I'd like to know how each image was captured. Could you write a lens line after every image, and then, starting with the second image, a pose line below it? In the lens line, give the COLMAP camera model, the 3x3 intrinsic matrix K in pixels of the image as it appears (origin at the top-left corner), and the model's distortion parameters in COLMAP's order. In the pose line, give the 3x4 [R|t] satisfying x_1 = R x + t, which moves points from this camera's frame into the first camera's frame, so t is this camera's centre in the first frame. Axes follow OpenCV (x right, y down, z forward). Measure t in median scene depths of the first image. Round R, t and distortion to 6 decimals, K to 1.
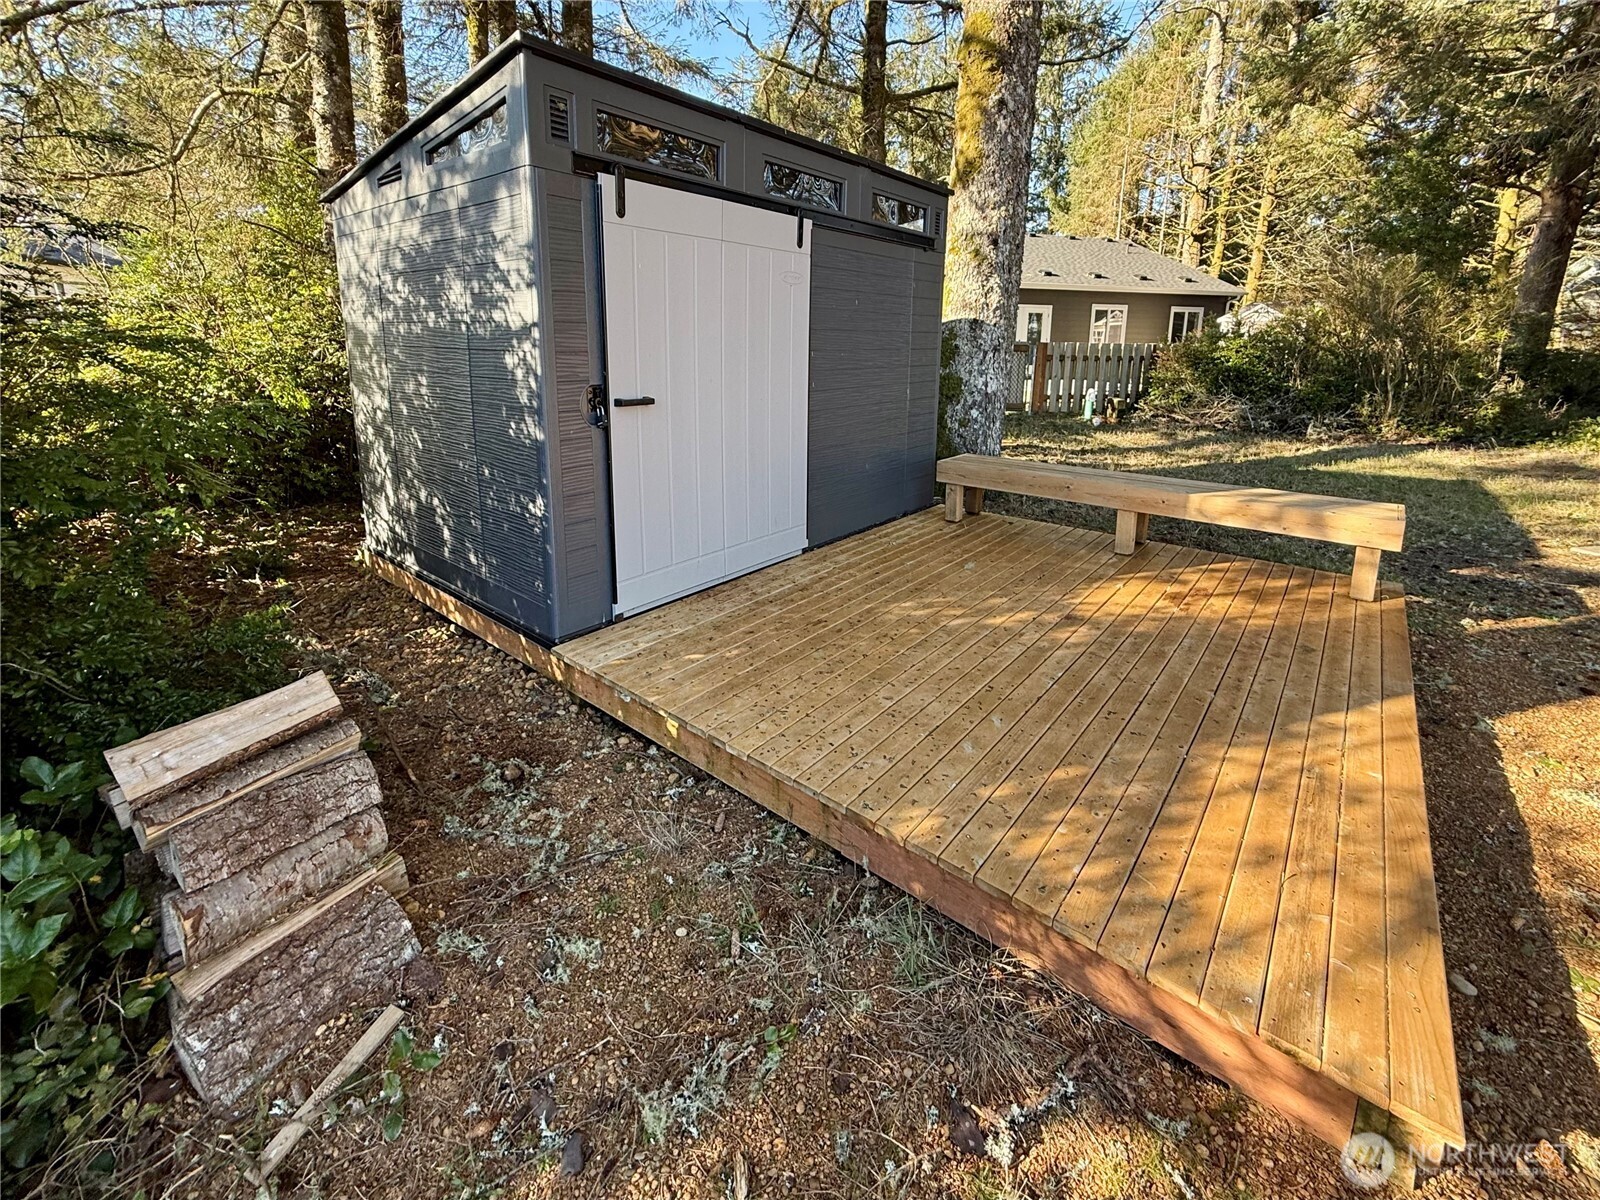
lens RADIAL K [[638.8, 0, 754.5], [0, 638.8, 479.2], [0, 0, 1]] dist [0.000168, 0.000026]
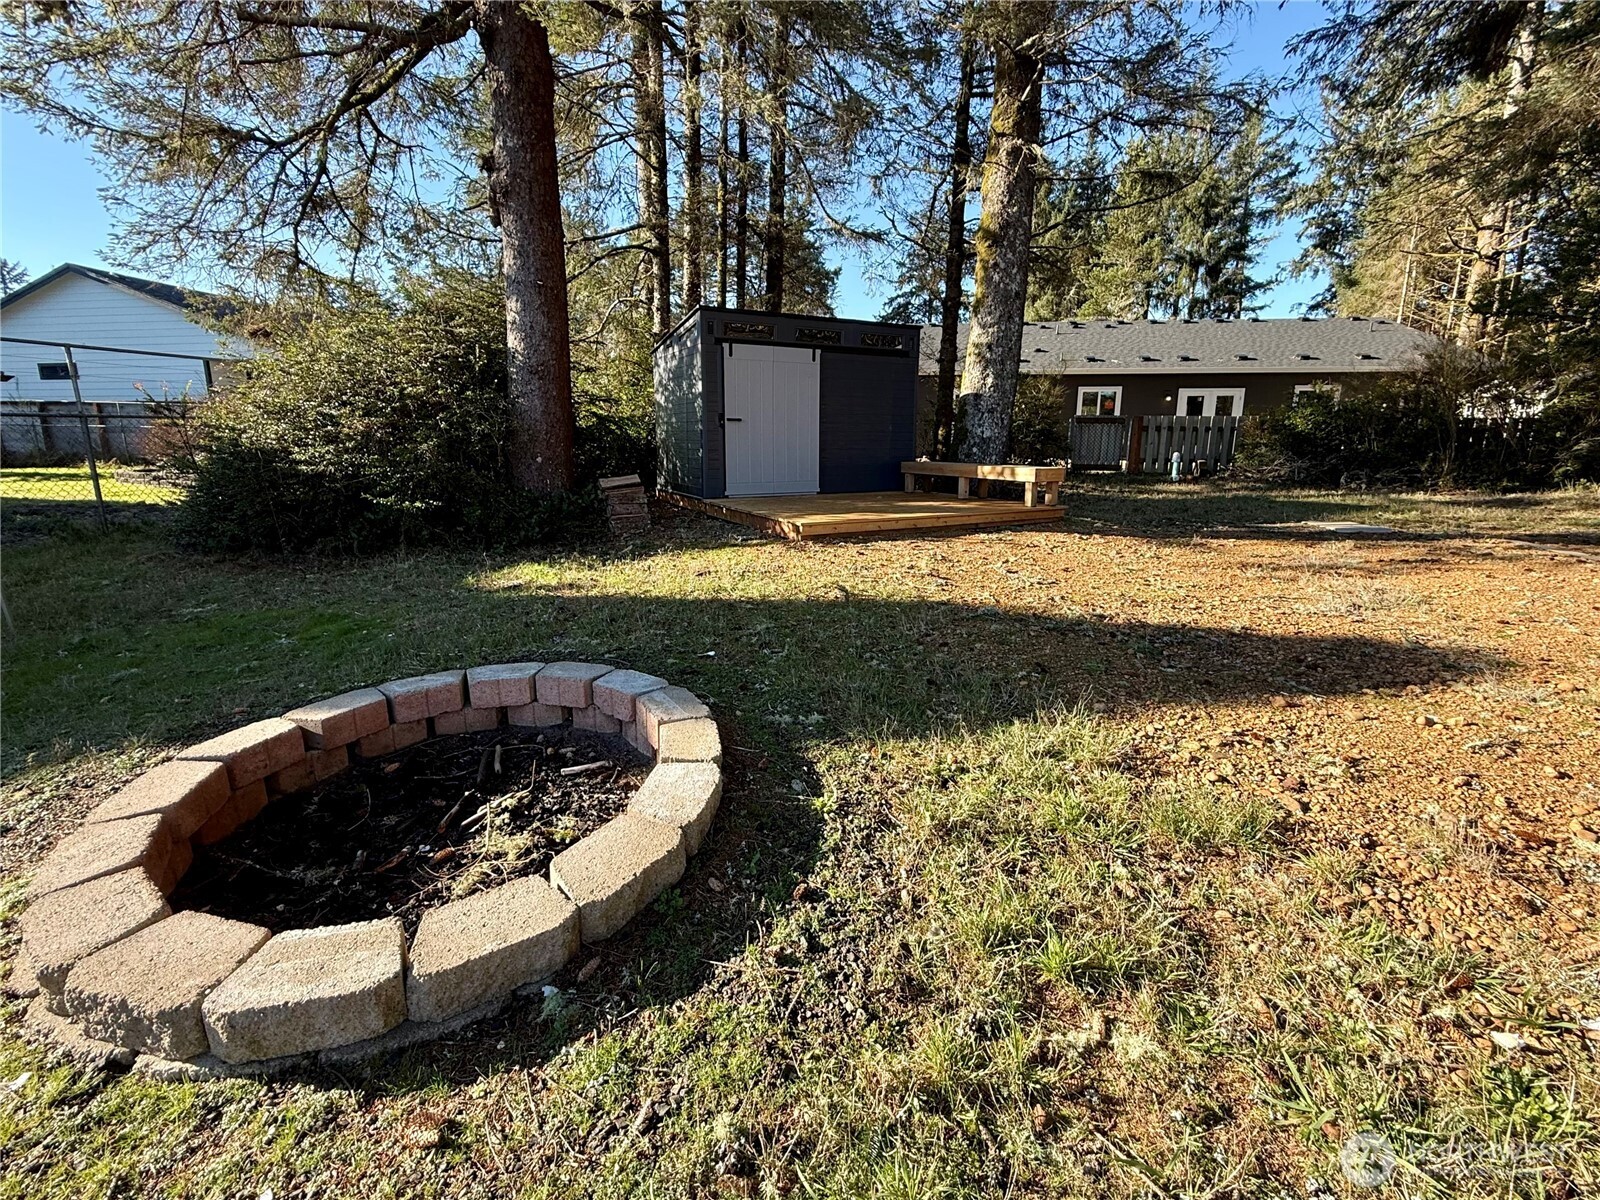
lens RADIAL K [[648.0, 0, 800.0], [0, 648.0, 600.0], [0, 0, 1]] dist [-0.000412, -0.000031]
pose [[0.928593, 0.082680, -0.361771, 0.725615], [-0.074635, 0.996554, 0.036181, 0.337734], [0.363516, -0.006597, 0.931565, -0.976500]]
